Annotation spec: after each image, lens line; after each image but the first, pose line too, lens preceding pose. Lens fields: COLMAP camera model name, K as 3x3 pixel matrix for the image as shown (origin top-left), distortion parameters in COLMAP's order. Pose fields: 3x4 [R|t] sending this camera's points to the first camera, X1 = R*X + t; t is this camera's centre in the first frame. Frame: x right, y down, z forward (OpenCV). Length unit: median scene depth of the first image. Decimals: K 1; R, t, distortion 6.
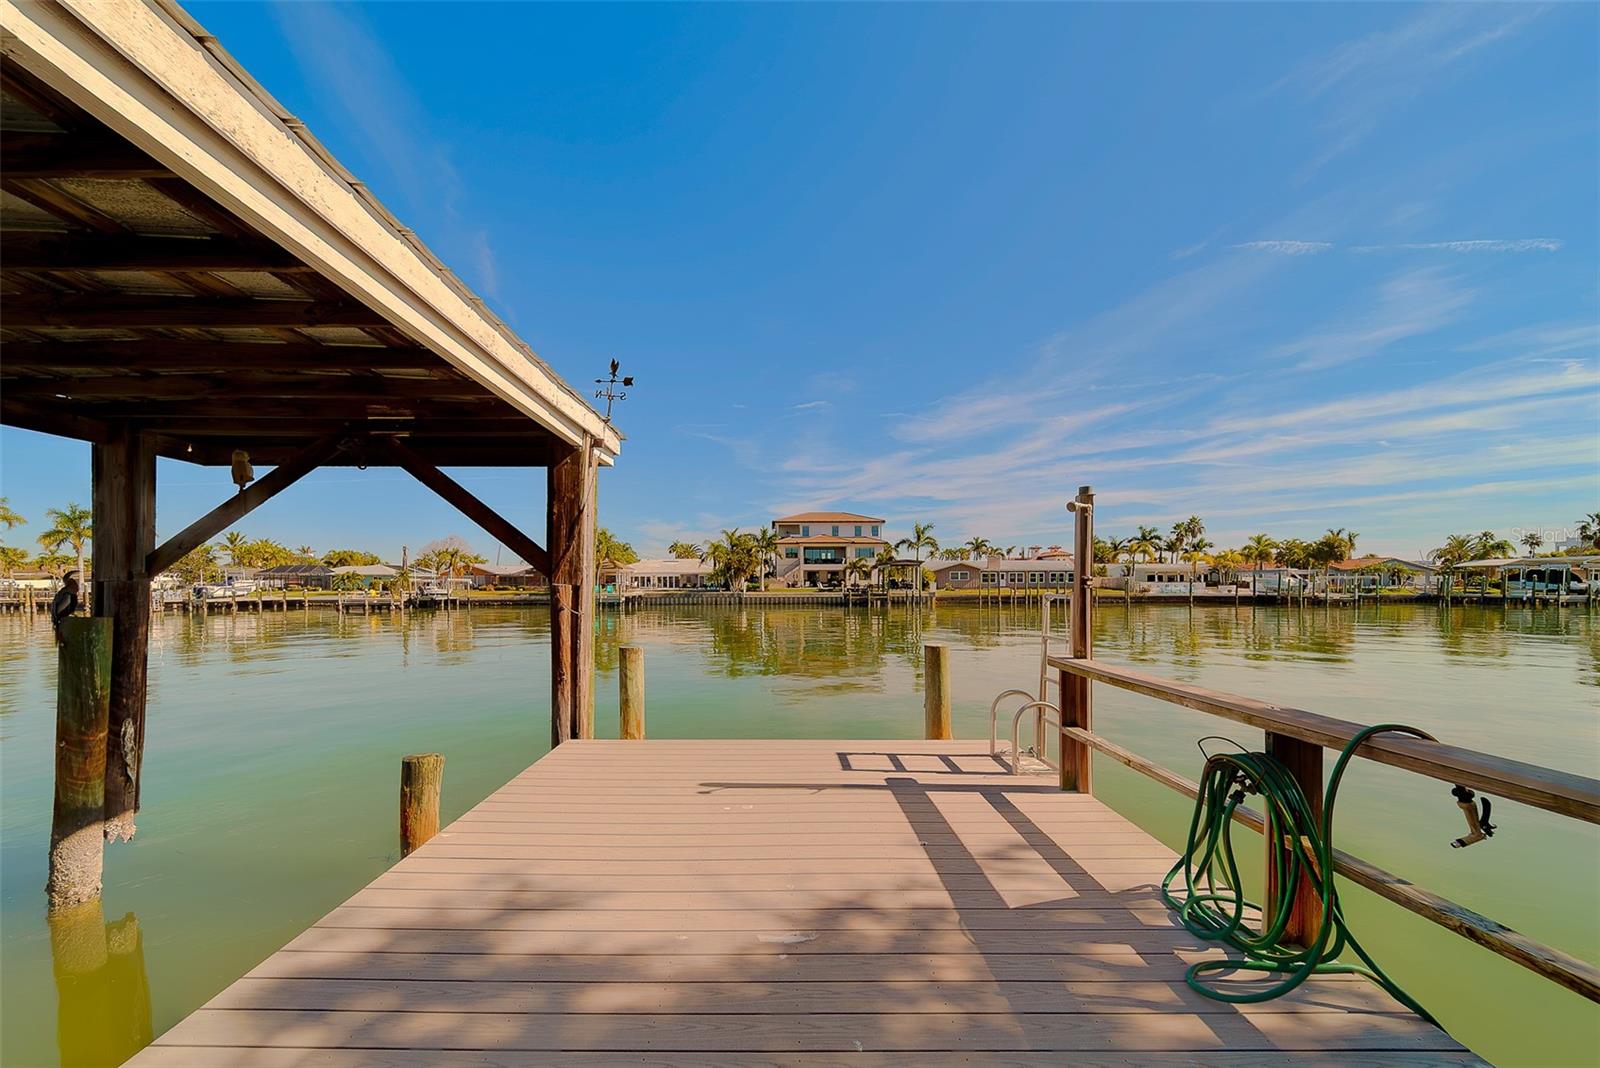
lens RADIAL K [[638.4, 0, 800.0], [0, 638.4, 577.7], [0, 0, 1]] dist [0.000201, -0.000040]
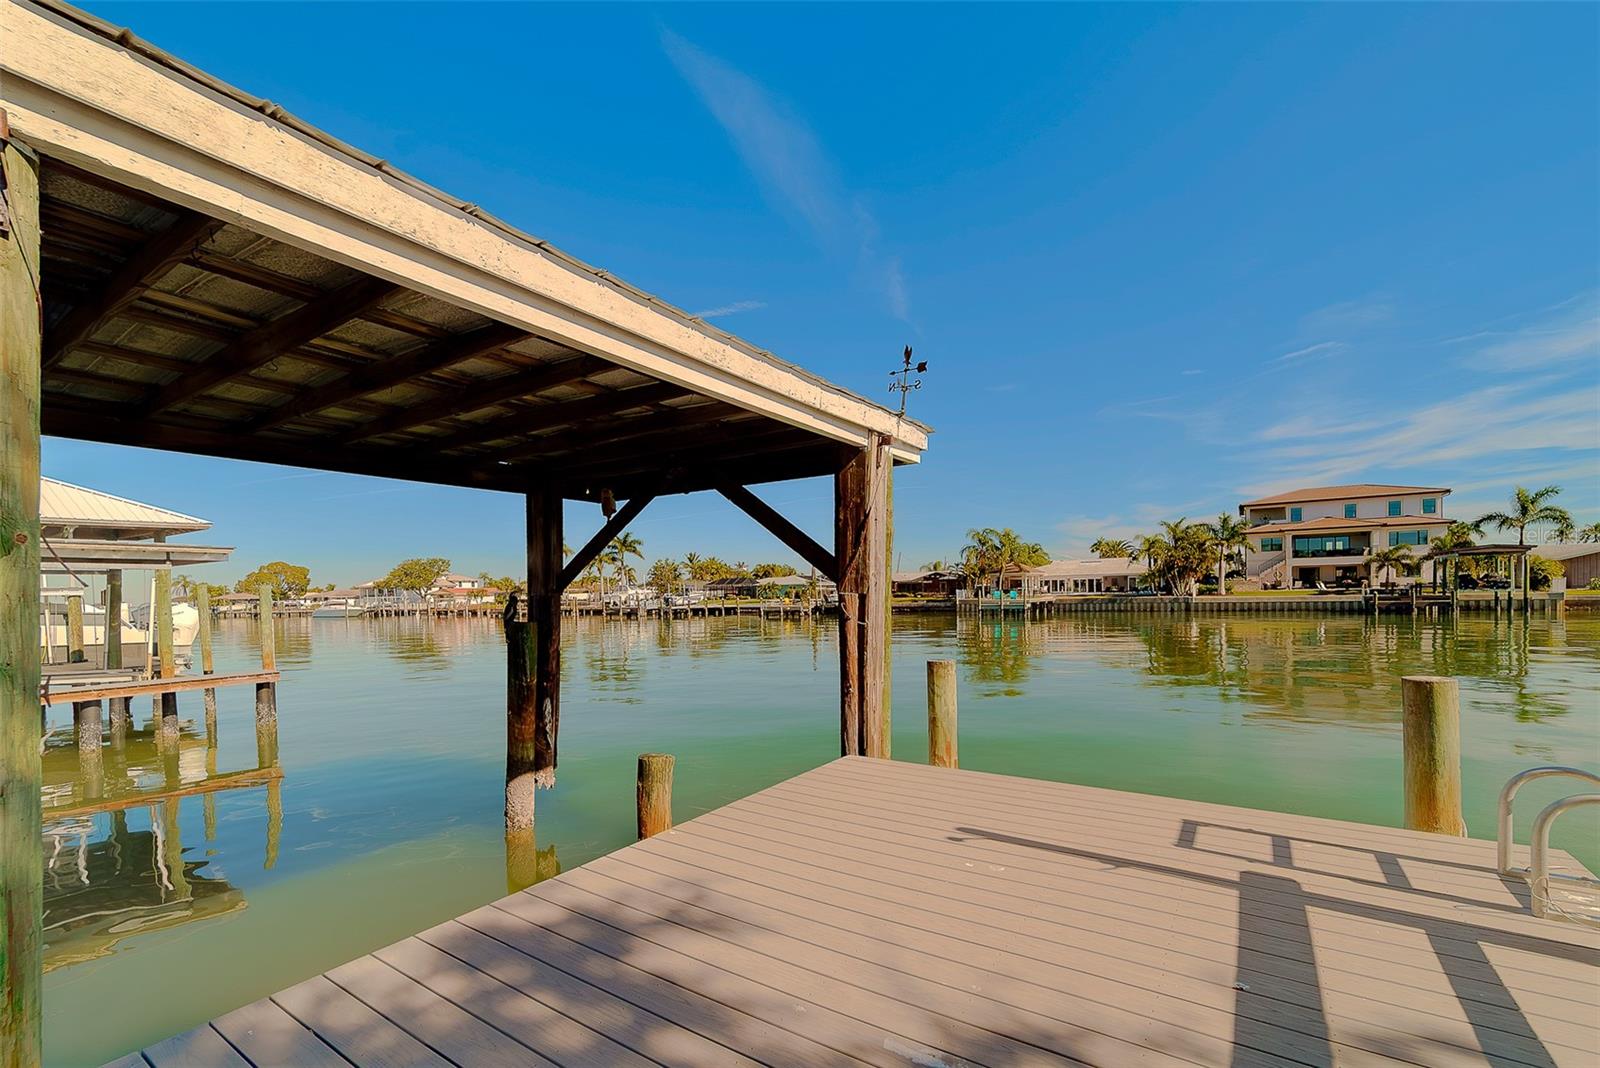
lens RADIAL K [[677.0, 0, 798.5], [0, 677.0, 595.8], [0, 0, 1]] dist [0.000871, 0.000098]
pose [[0.808695, -0.010023, -0.588143, 0.148038], [0.021825, 0.999678, 0.012973, -0.000495], [0.587824, -0.023327, 0.808653, 0.115367]]
